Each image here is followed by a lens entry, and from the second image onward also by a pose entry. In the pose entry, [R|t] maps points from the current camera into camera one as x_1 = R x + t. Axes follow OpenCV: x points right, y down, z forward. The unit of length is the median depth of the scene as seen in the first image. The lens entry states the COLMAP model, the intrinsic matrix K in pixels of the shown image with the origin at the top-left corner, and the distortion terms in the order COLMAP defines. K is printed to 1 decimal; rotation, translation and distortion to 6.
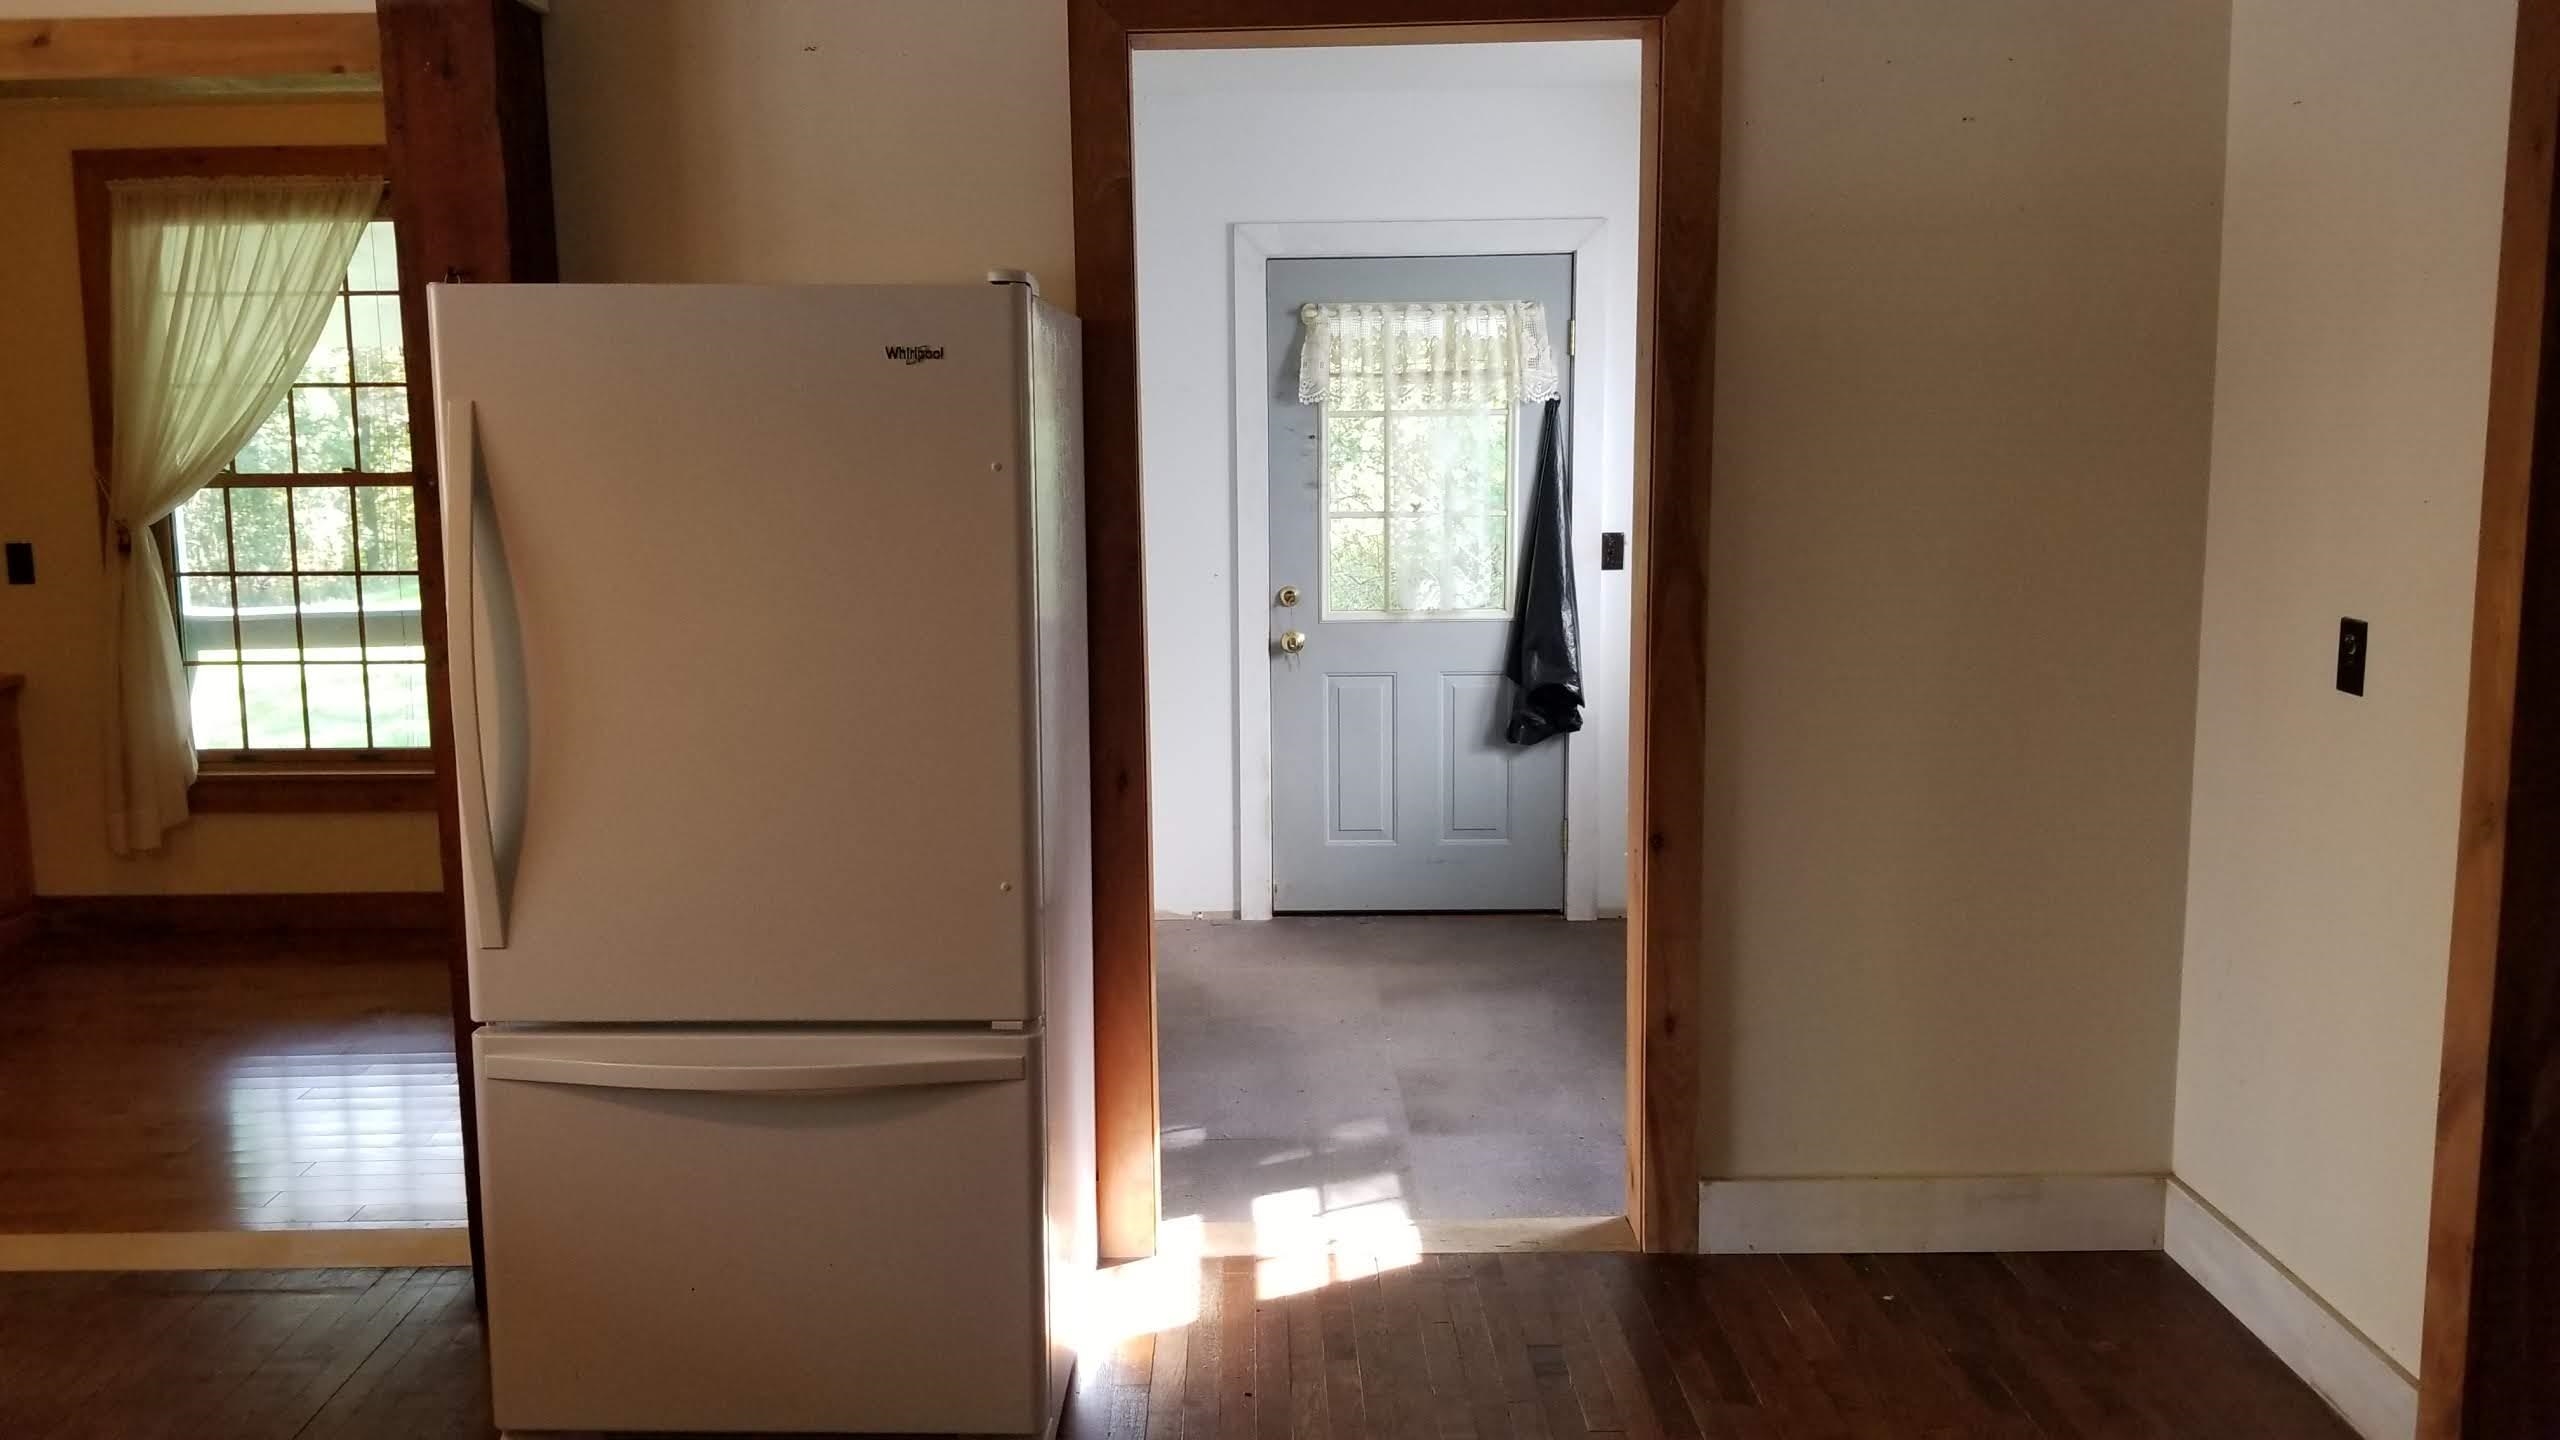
lens RADIAL K [[2044.1, 0, 1285.2], [0, 2044.1, 728.9], [0, 0, 1]] dist [0.050071, -0.075954]
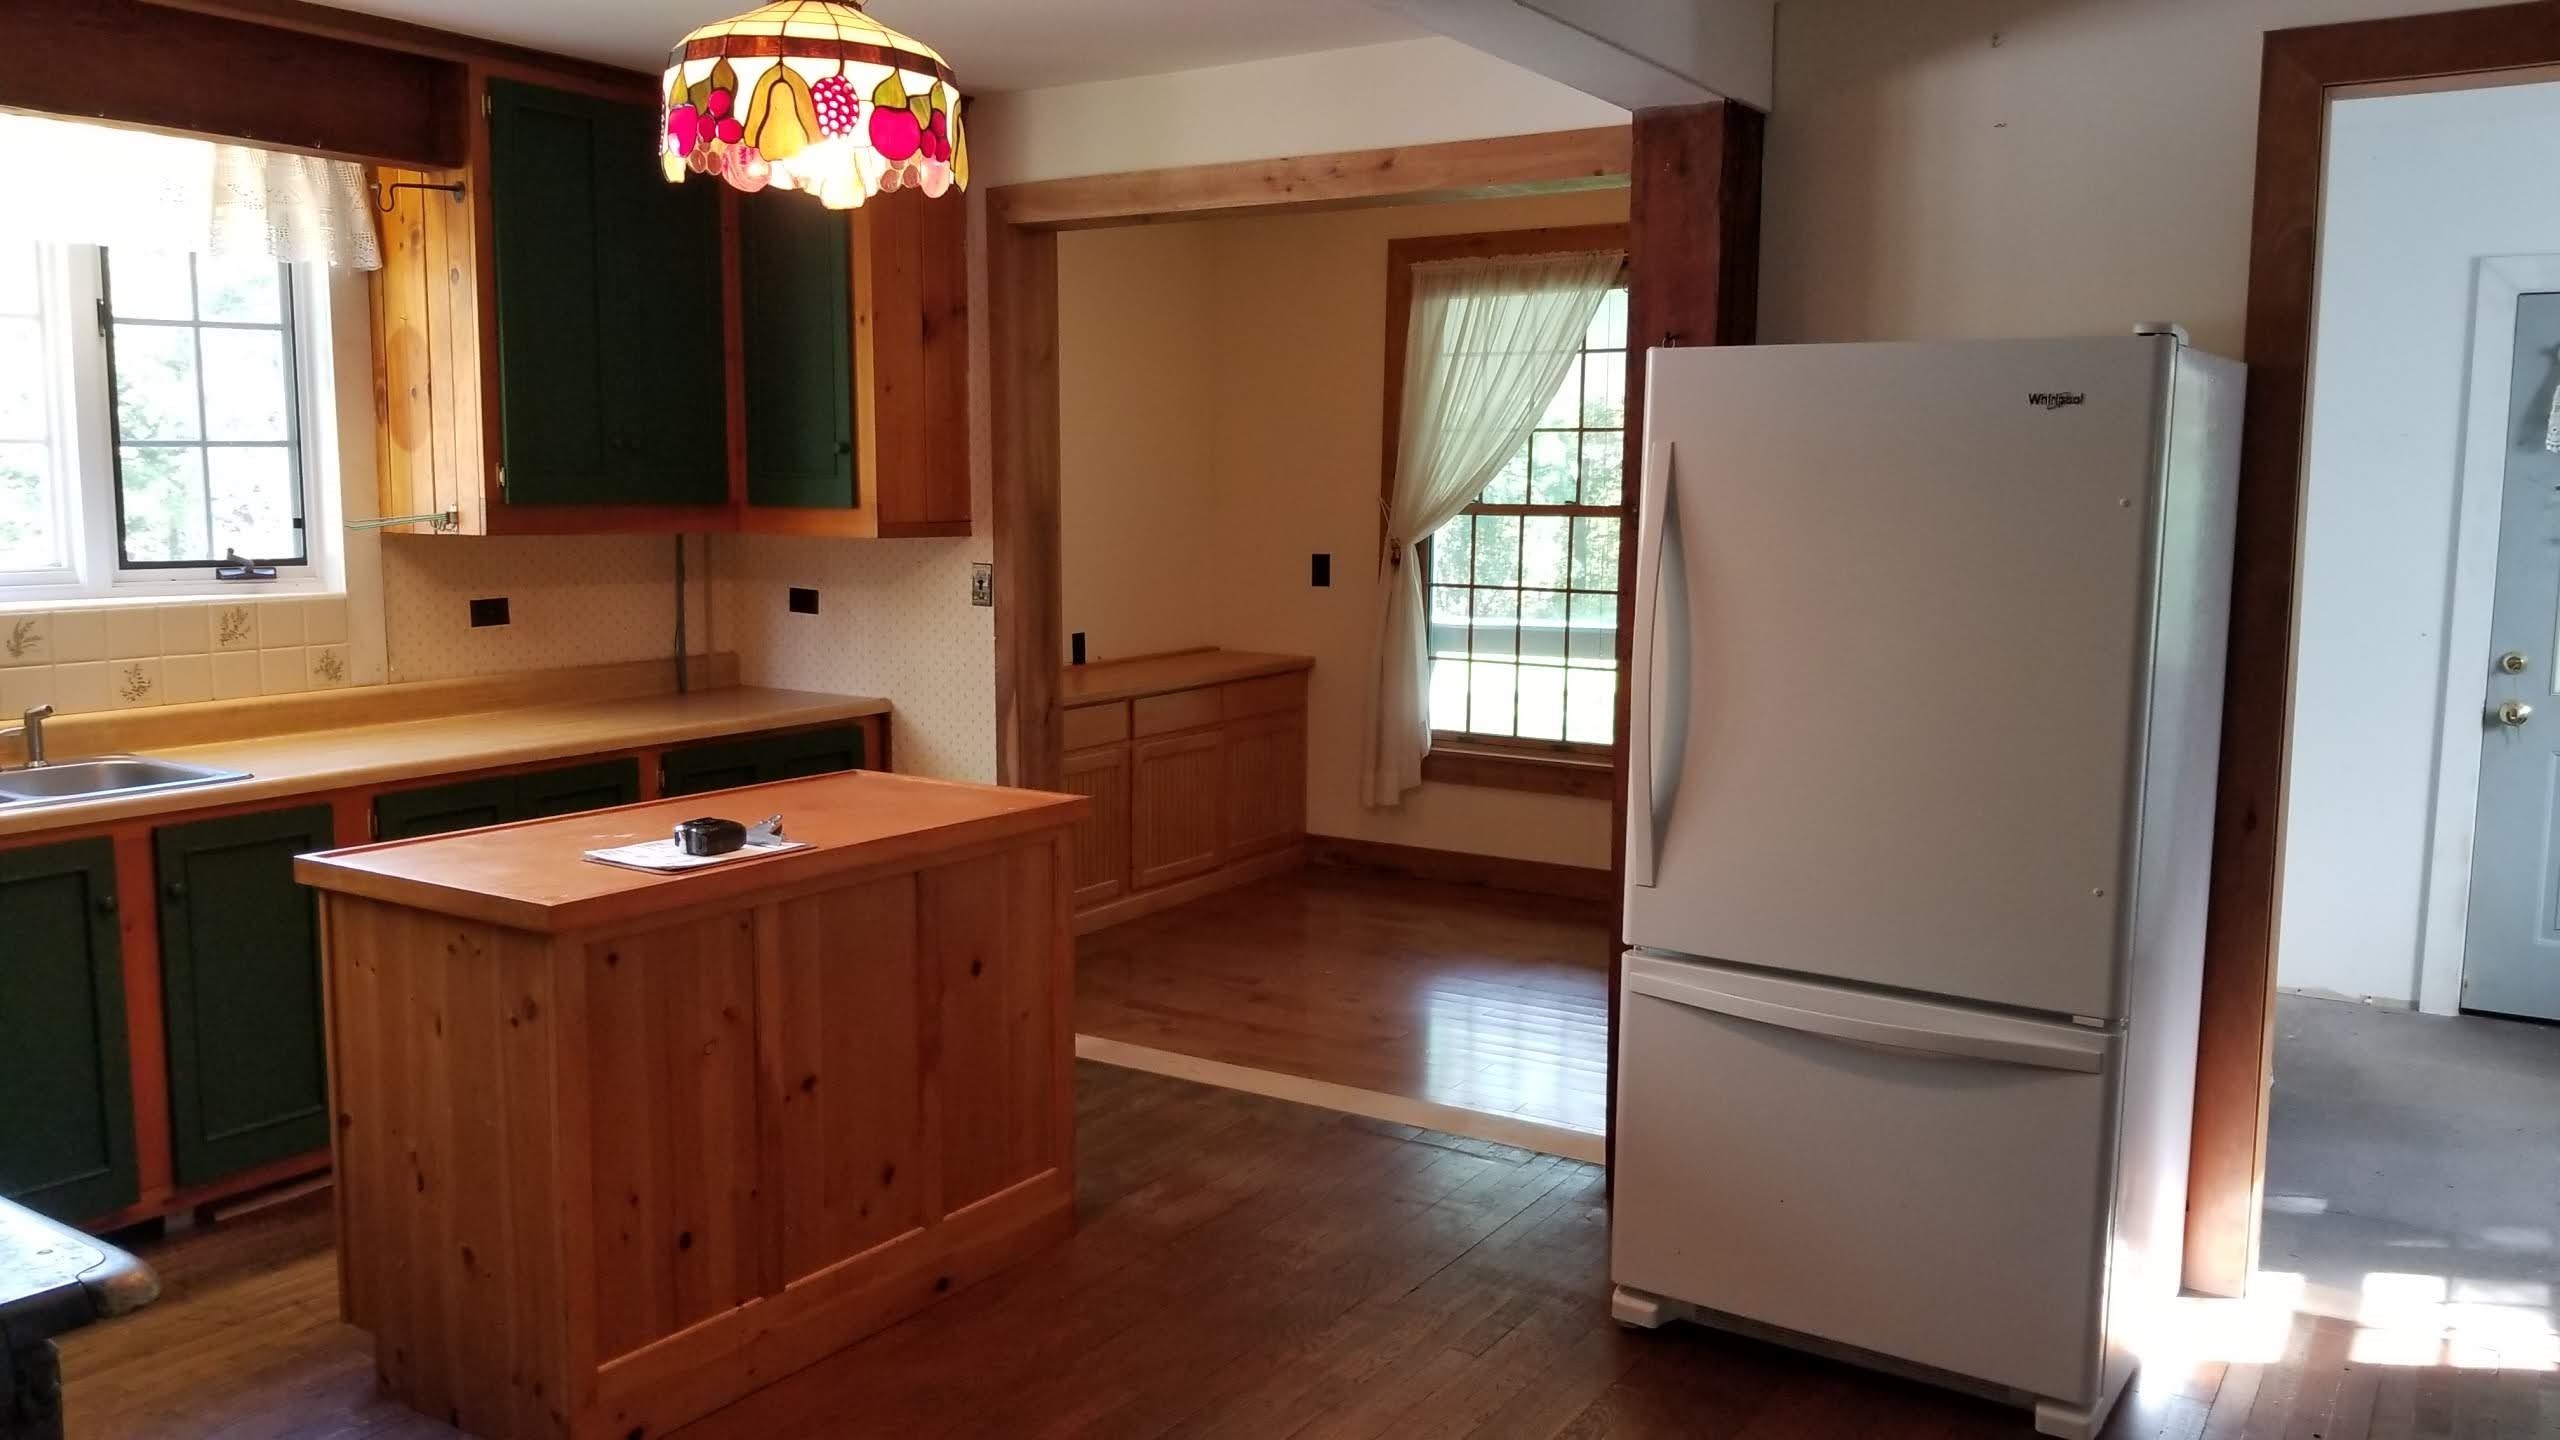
lens RADIAL K [[2044.1, 0, 1218.2], [0, 2044.1, 704.9], [0, 0, 1]] dist [0.050071, -0.075954]
pose [[0.829548, 0.079626, -0.552730, 0.050680], [-0.098035, 0.995176, -0.003768, 0.021018], [0.549764, 0.057313, 0.833352, -0.117776]]
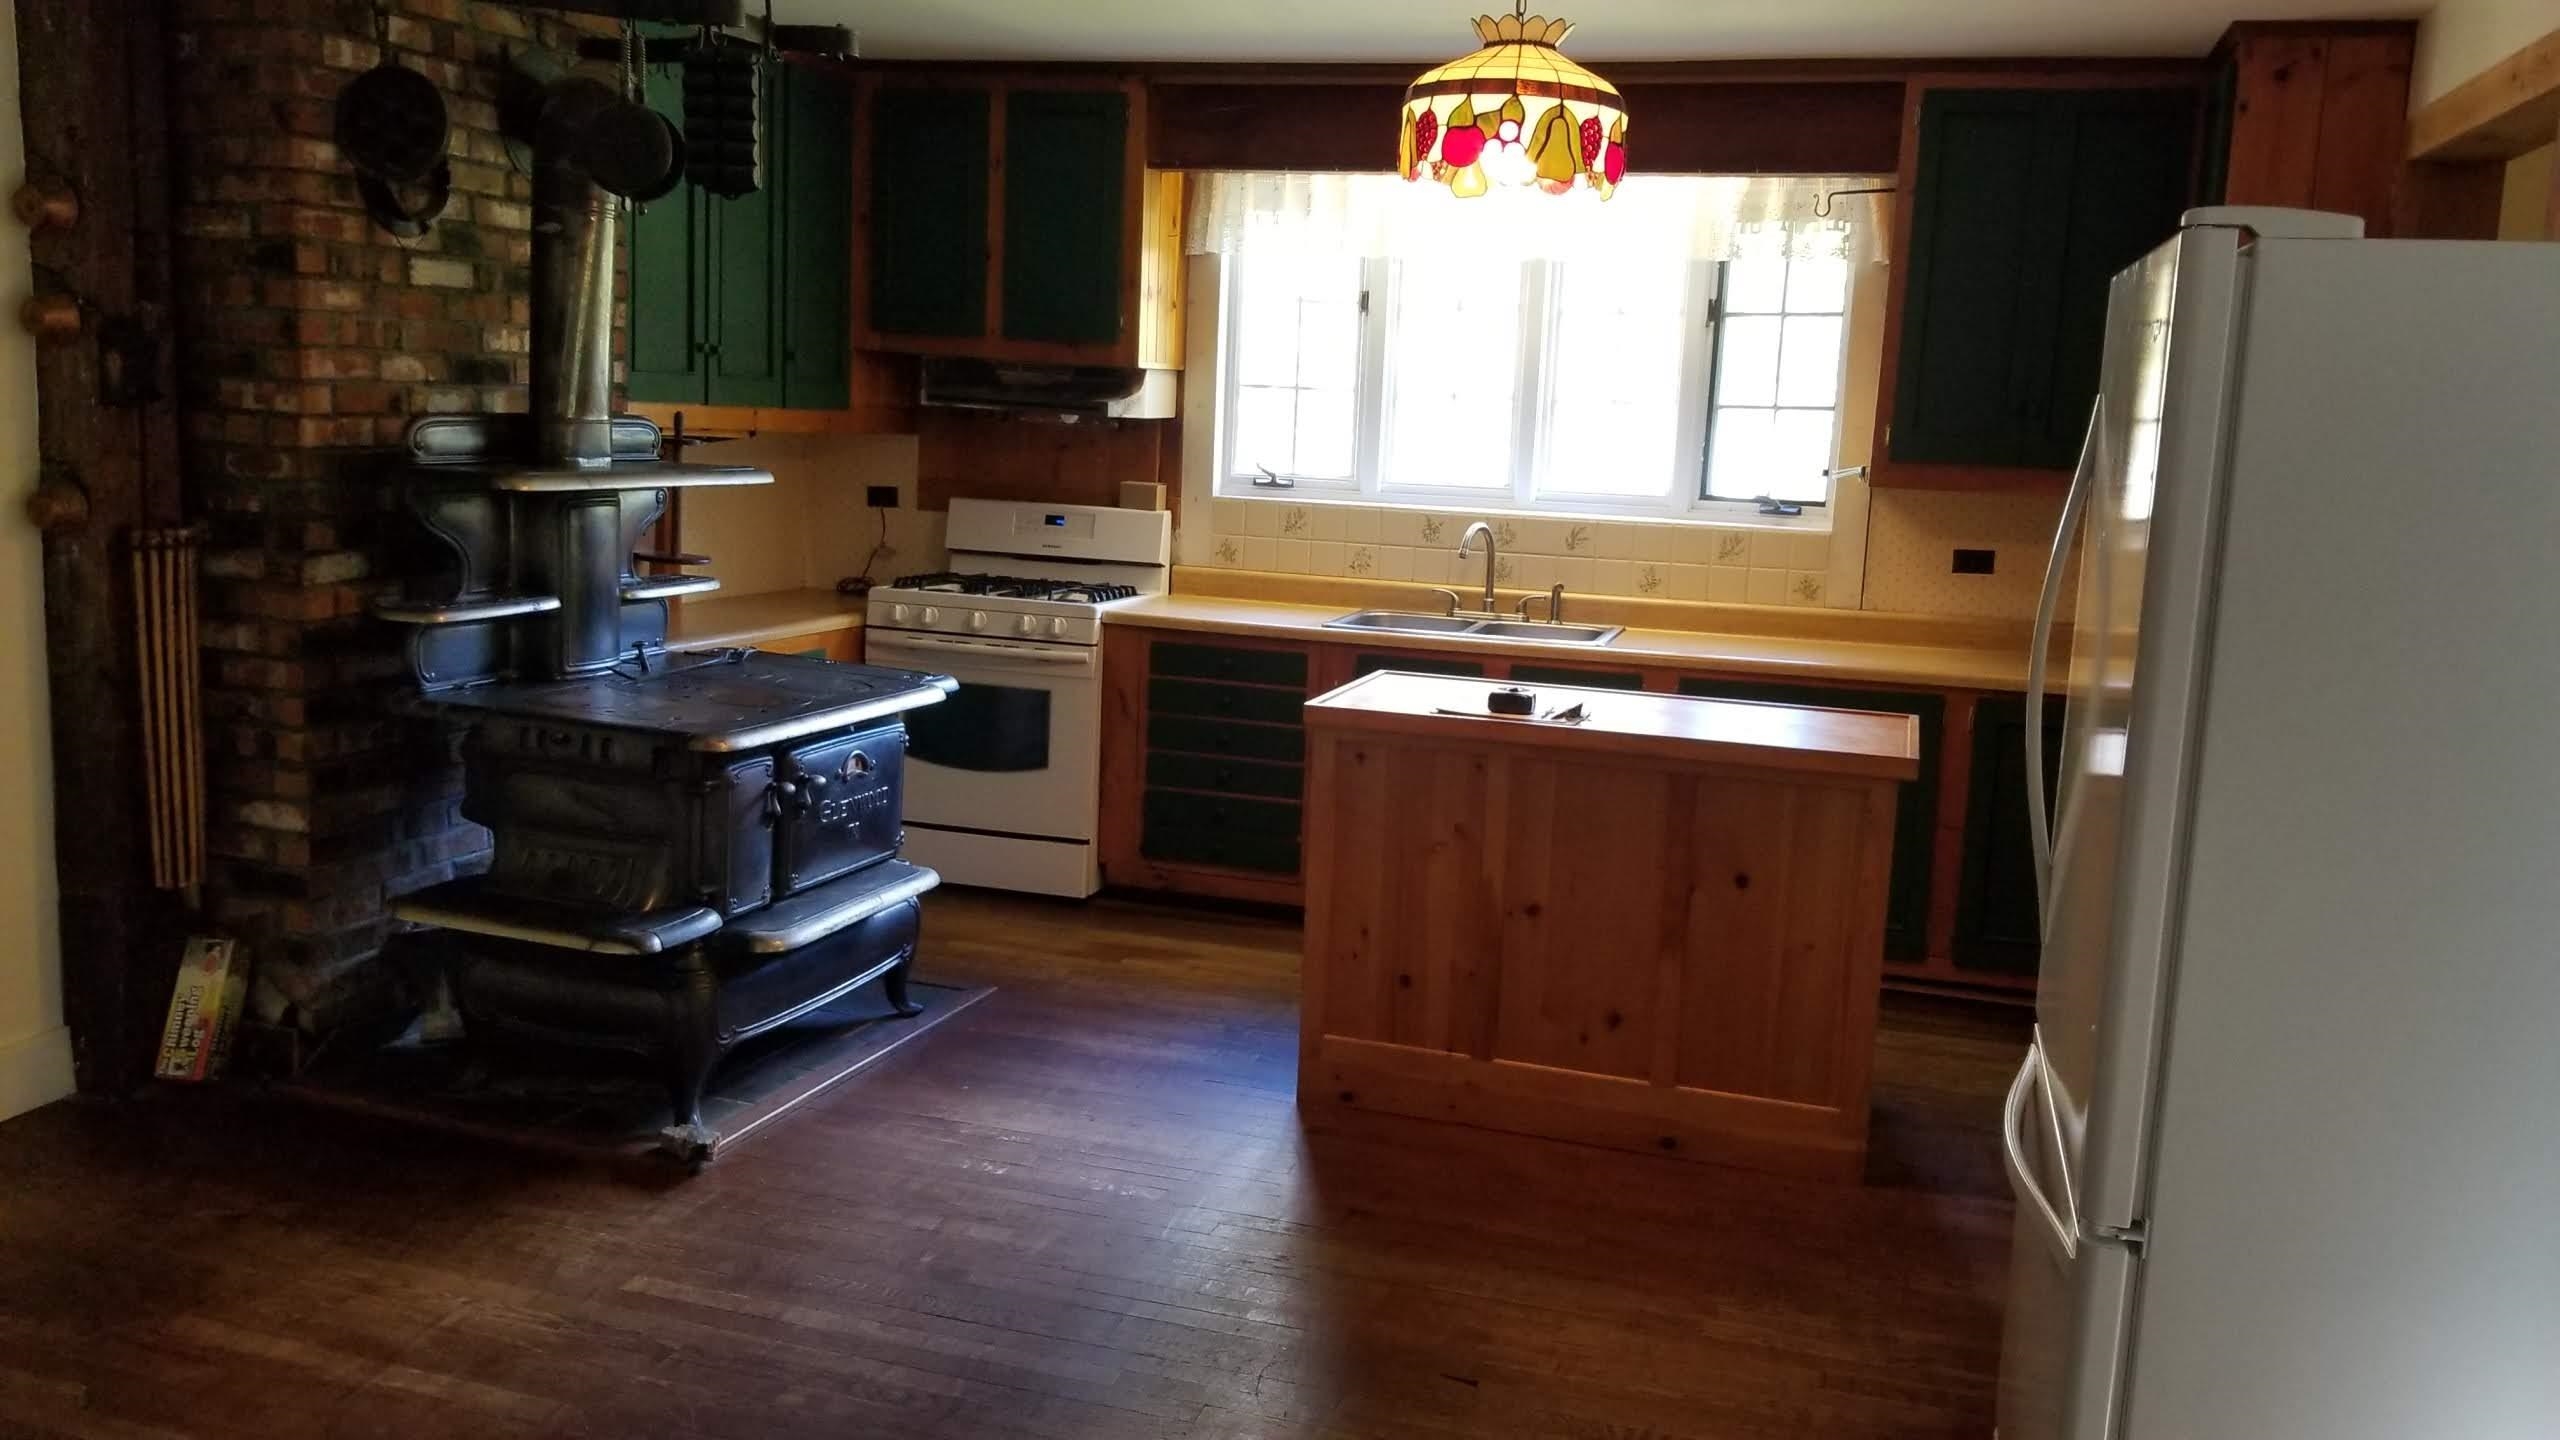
lens RADIAL K [[2044.1, 0, 1279.5], [0, 2044.1, 718.4], [0, 0, 1]] dist [0.050071, -0.075954]
pose [[-0.316952, 0.142350, -0.937698, 0.553463], [-0.175955, 0.962684, 0.205618, -0.122825], [0.931977, 0.230164, -0.280077, 0.807914]]
